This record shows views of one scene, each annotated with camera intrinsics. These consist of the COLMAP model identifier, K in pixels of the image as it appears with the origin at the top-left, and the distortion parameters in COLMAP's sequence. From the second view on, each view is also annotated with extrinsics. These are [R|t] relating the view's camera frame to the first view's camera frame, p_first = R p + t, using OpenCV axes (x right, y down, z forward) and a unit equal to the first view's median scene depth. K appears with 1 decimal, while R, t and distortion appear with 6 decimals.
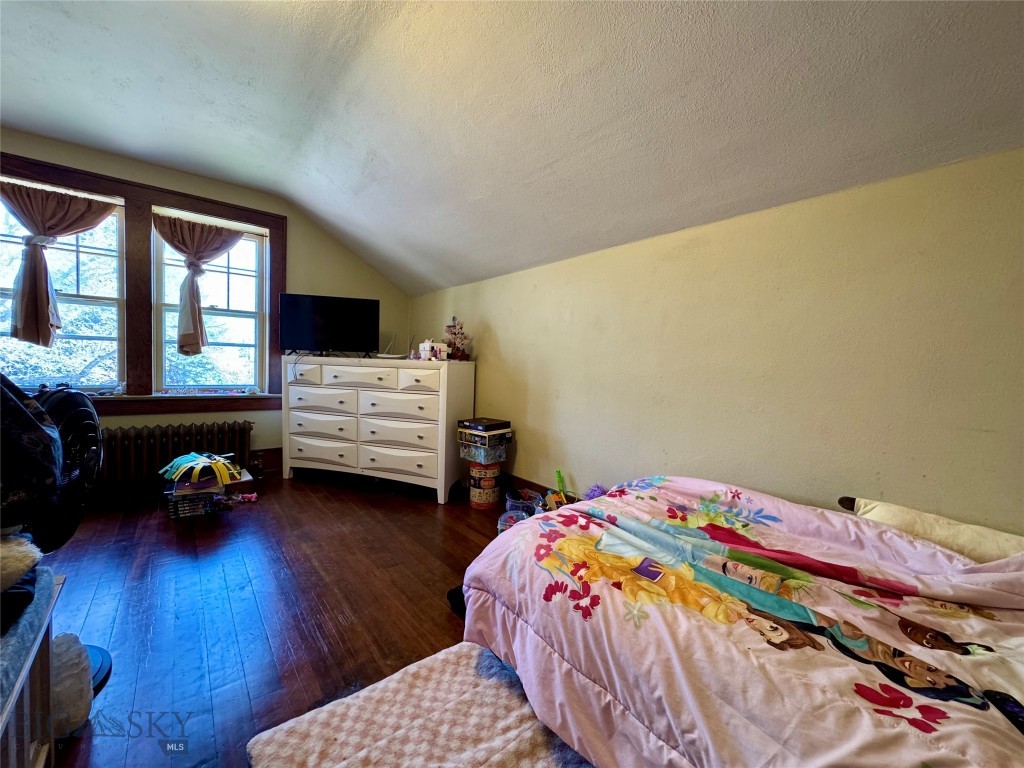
lens RADIAL K [[414.0, 0, 510.5], [0, 414.0, 383.7], [0, 0, 1]] dist [-0.003034, 0.000122]
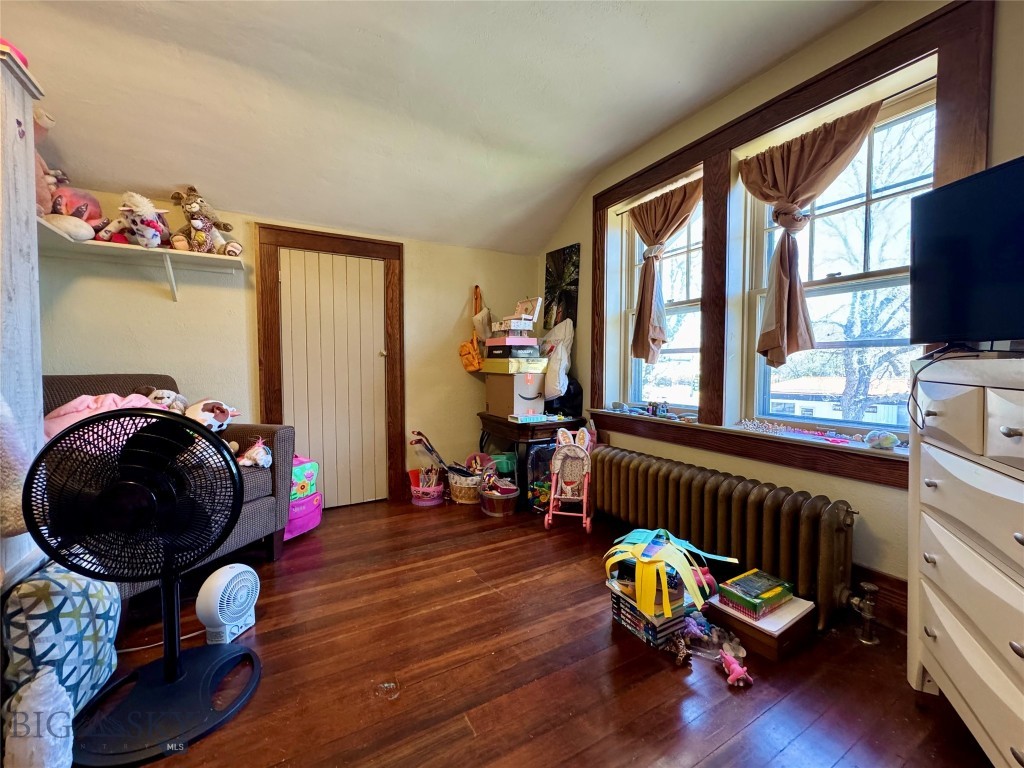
lens RADIAL K [[409.7, 0, 512.0], [0, 409.7, 384.0], [0, 0, 1]] dist [-0.001855, -0.000140]
pose [[-0.160425, 0.009465, -0.987003, -0.124522], [-0.040297, 0.999058, 0.016131, -0.038006], [0.986225, 0.042361, -0.159893, 0.729998]]
